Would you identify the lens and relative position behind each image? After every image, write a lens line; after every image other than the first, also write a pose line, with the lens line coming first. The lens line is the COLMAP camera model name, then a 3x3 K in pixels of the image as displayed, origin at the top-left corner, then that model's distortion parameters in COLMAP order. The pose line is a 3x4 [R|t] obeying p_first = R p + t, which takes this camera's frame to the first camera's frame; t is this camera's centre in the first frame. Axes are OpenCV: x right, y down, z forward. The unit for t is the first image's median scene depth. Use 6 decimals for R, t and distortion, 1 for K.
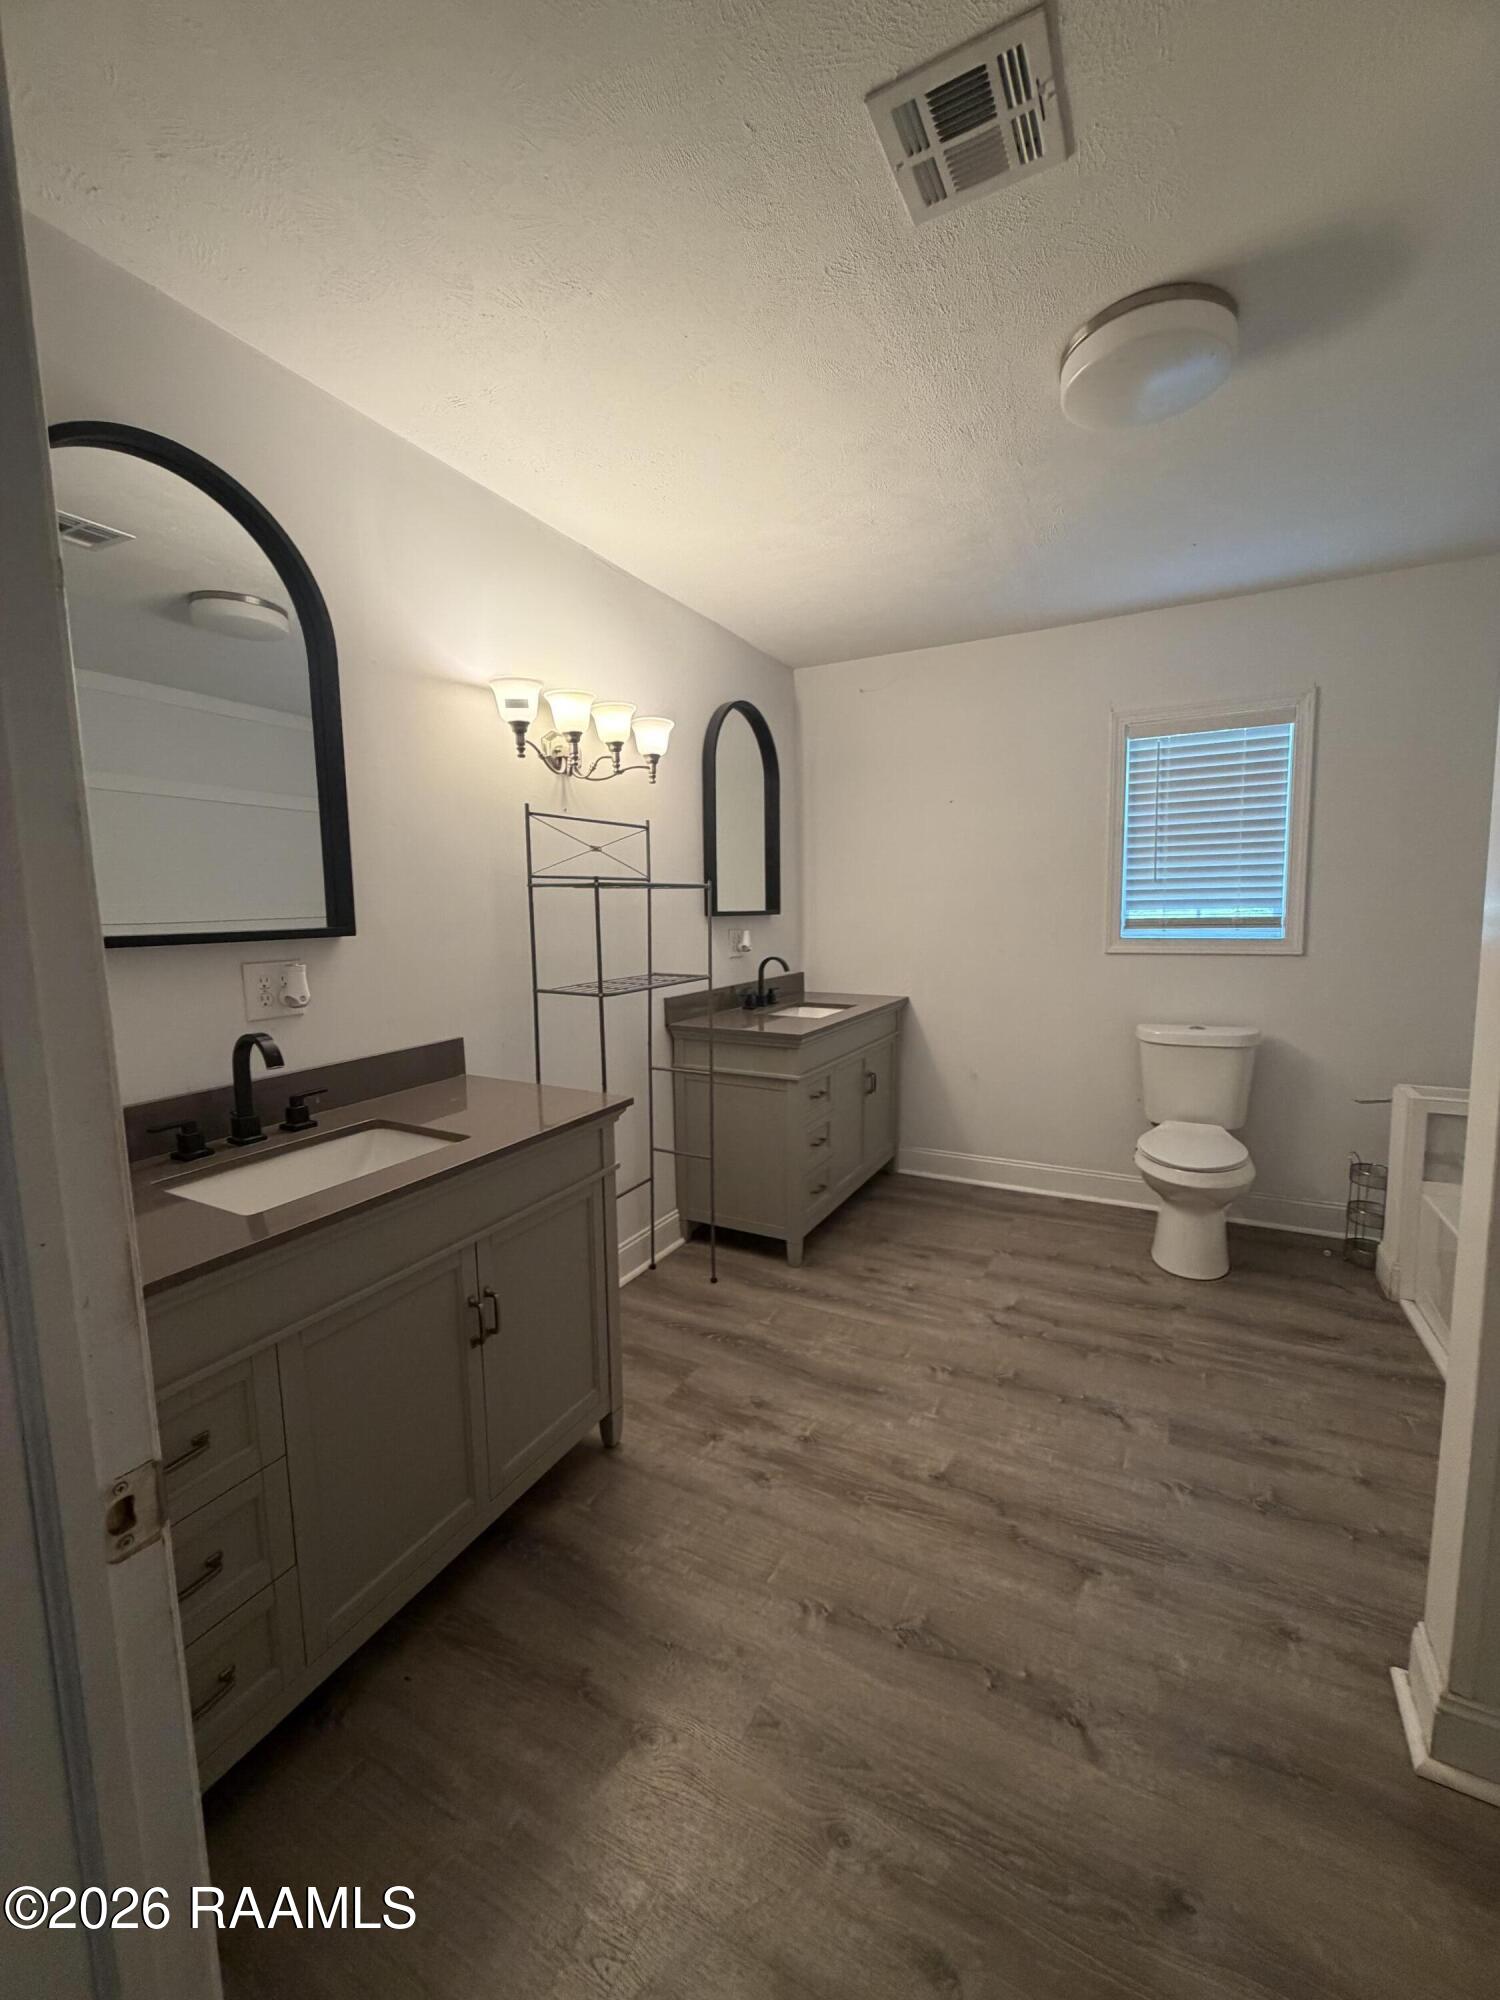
lens RADIAL K [[798.1, 0, 755.2], [0, 798.1, 995.2], [0, 0, 1]] dist [0.003591, 0.000024]
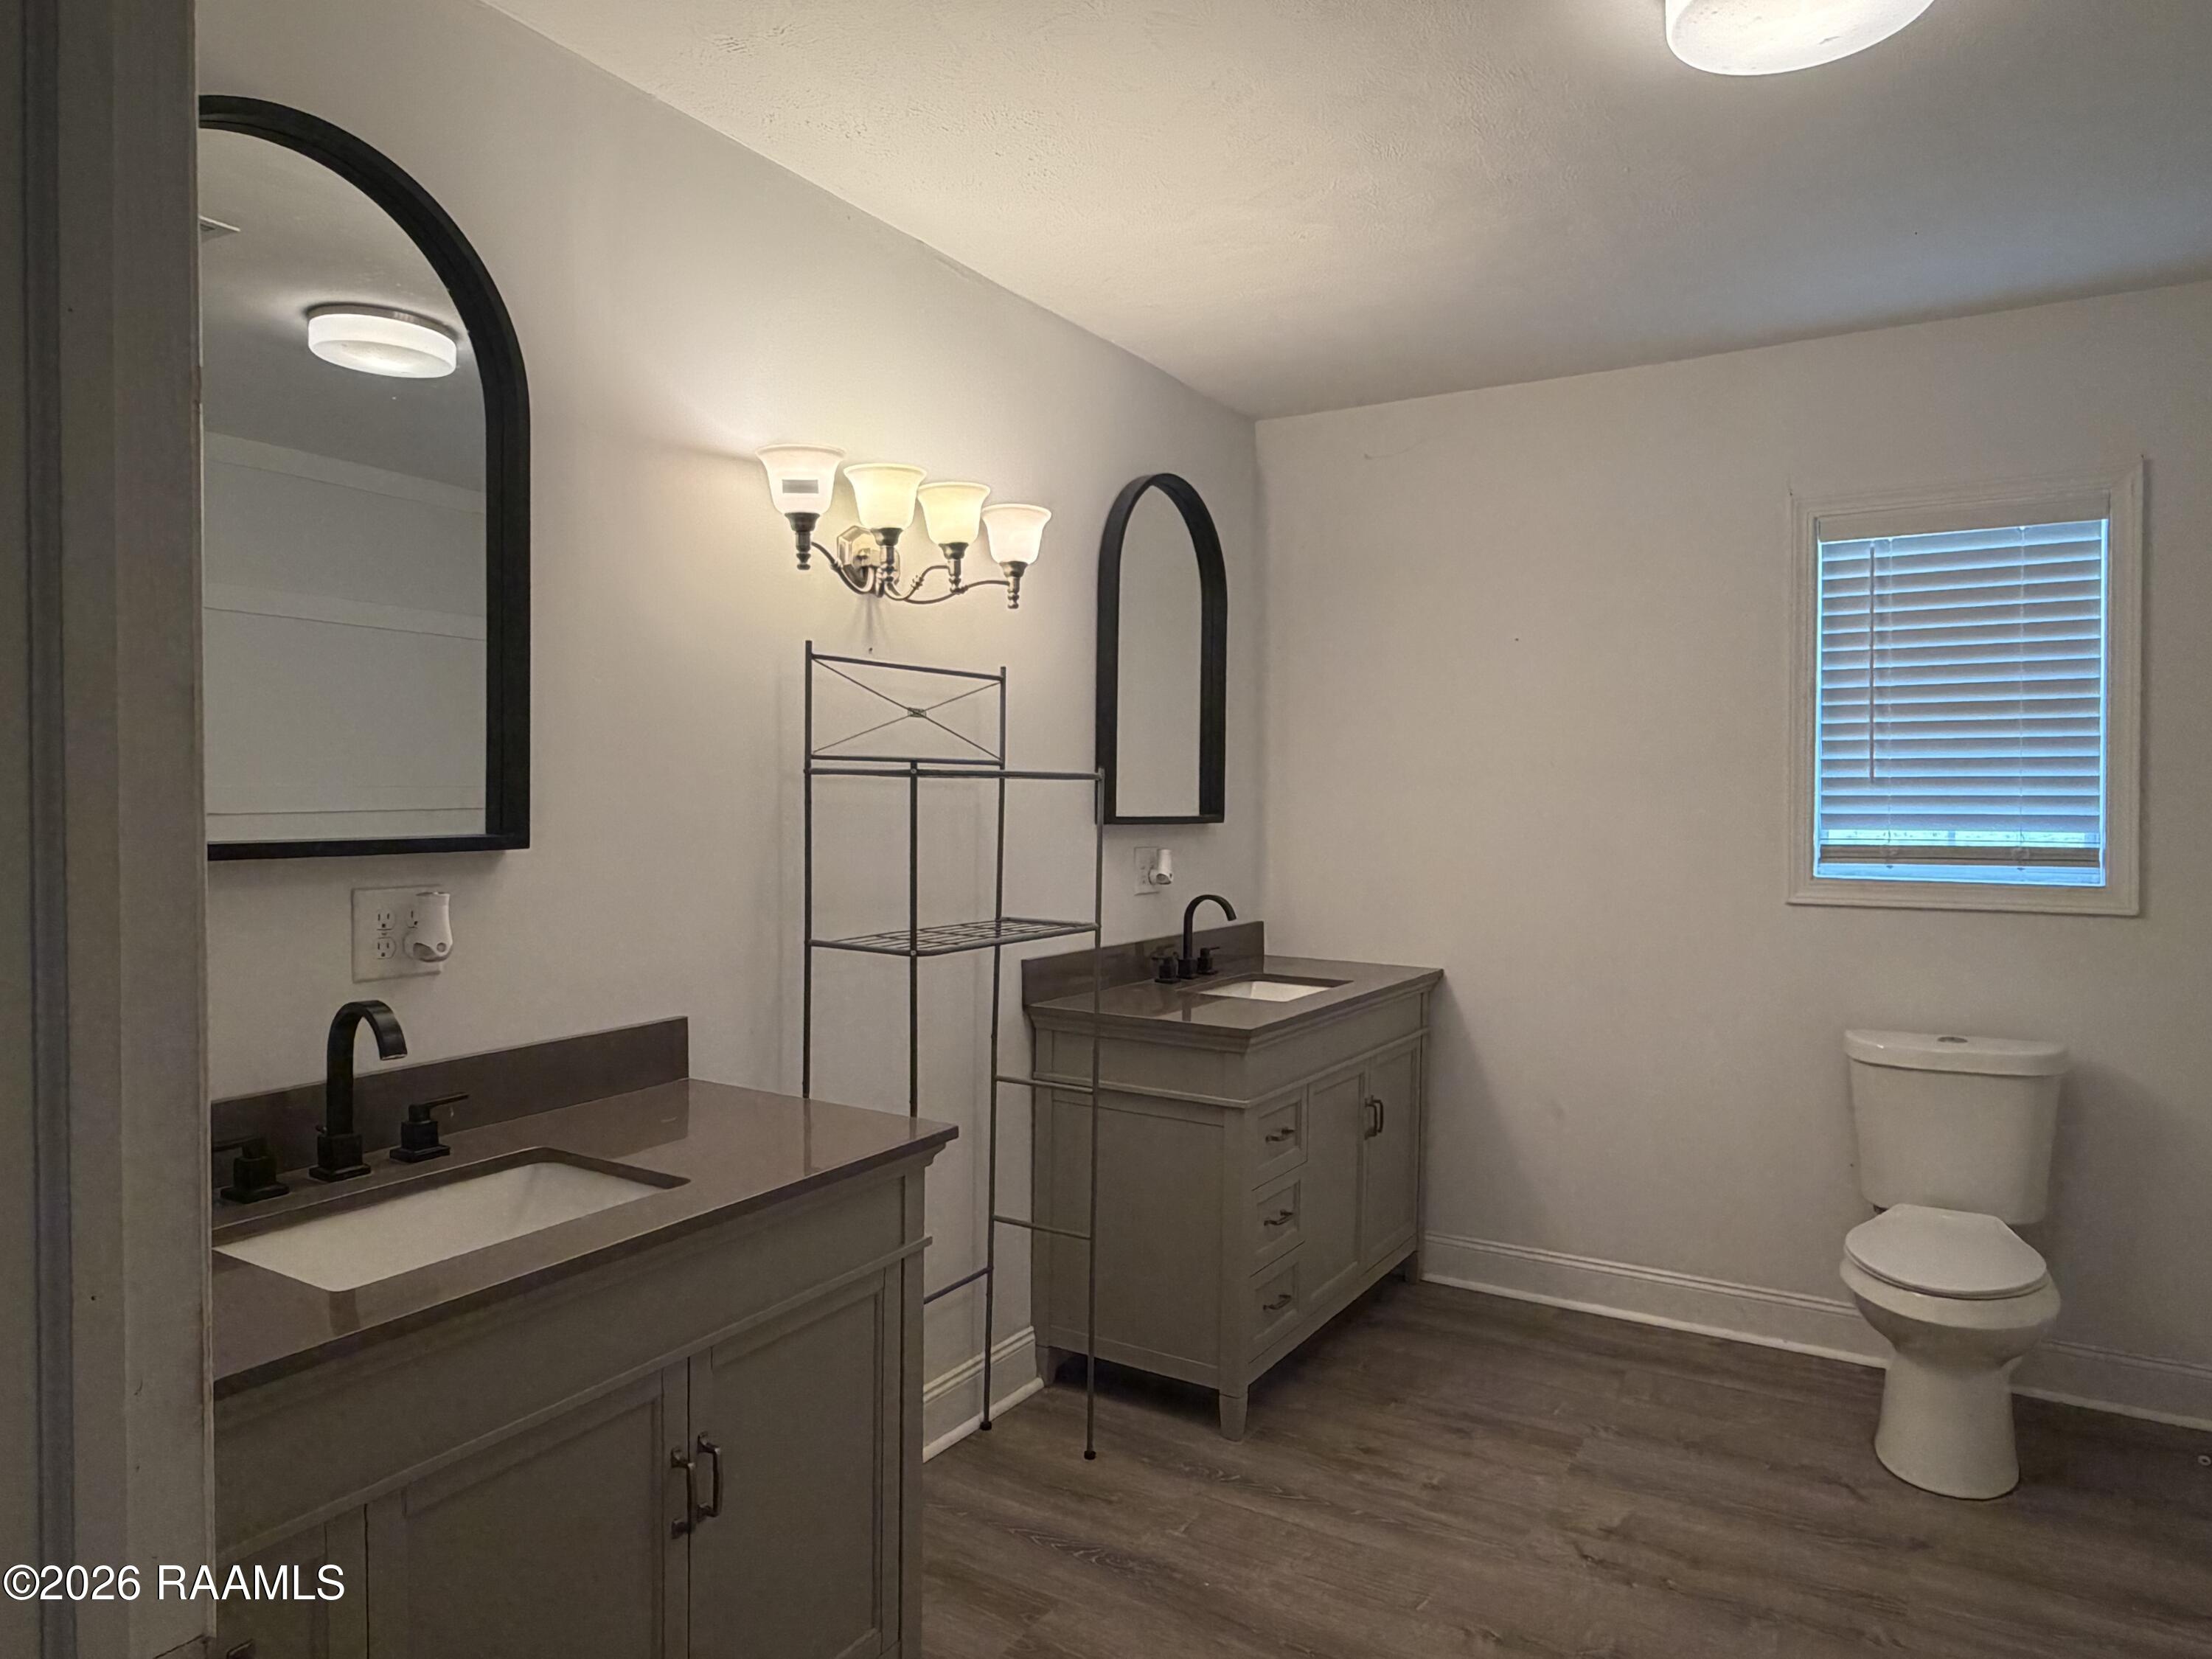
lens RADIAL K [[1386.1, 0, 1106.0], [0, 1386.1, 829.5], [0, 0, 1]] dist [0.001182, -0.002856]
pose [[0.997720, 0.022191, -0.063730, 0.014484], [-0.027891, 0.995552, -0.089992, -0.002673], [0.061450, 0.091564, 0.993901, -0.038153]]
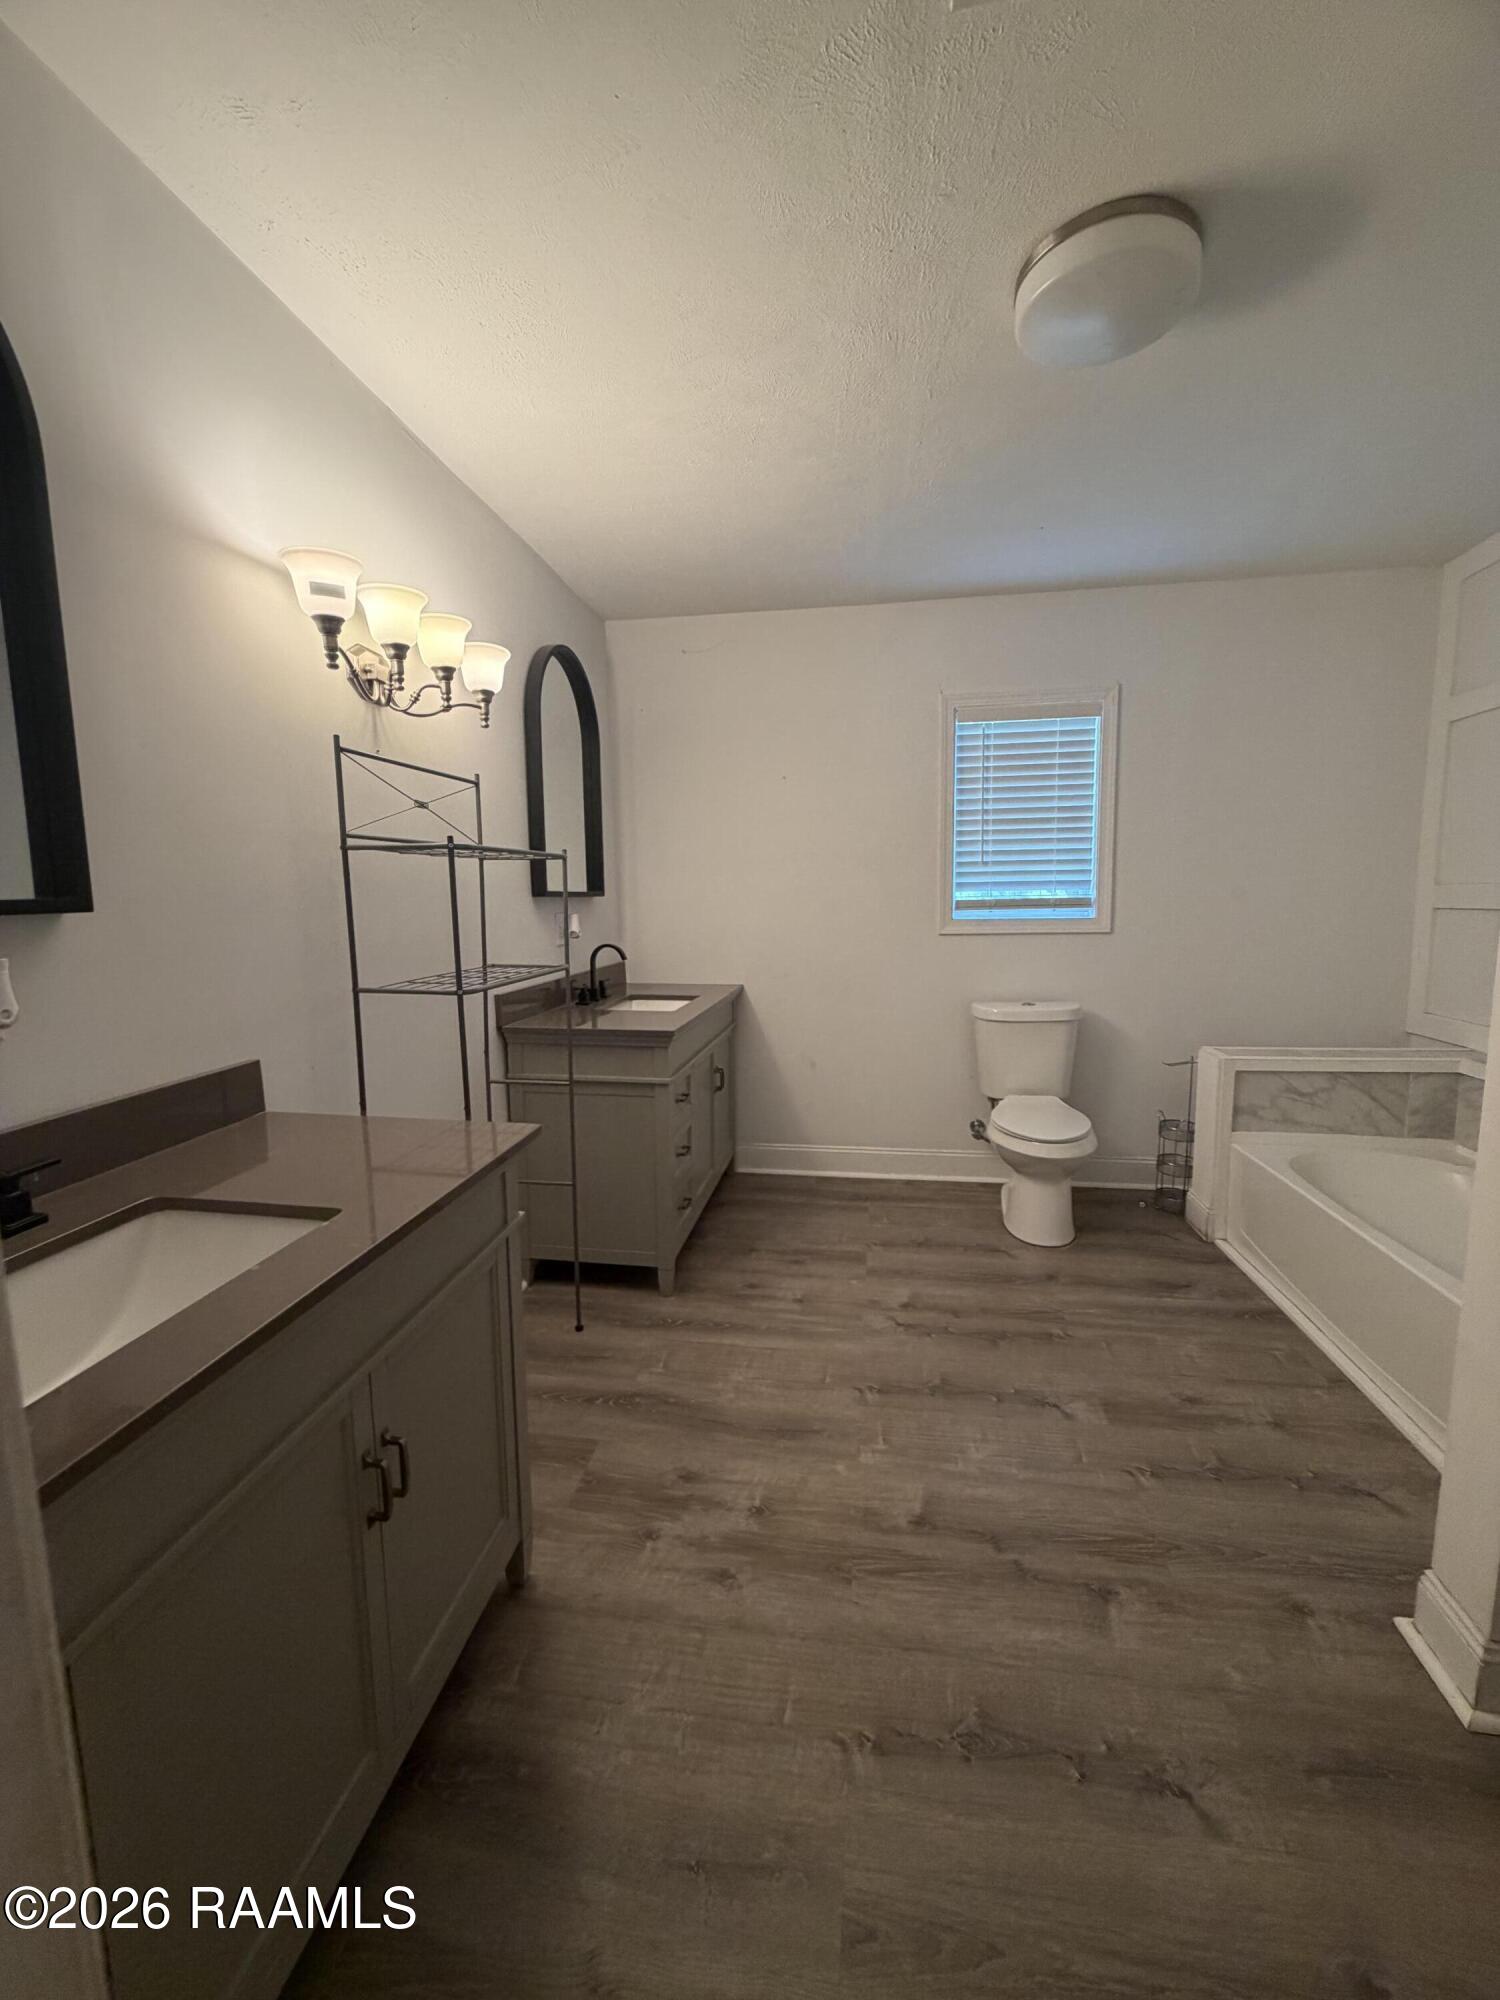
lens RADIAL K [[798.1, 0, 755.2], [0, 798.1, 995.2], [0, 0, 1]] dist [0.003591, 0.000024]
pose [[0.946016, -0.038785, 0.321790, -0.144954], [0.035719, 0.999243, 0.015430, 0.000459], [-0.322145, -0.003103, 0.946685, 0.157655]]
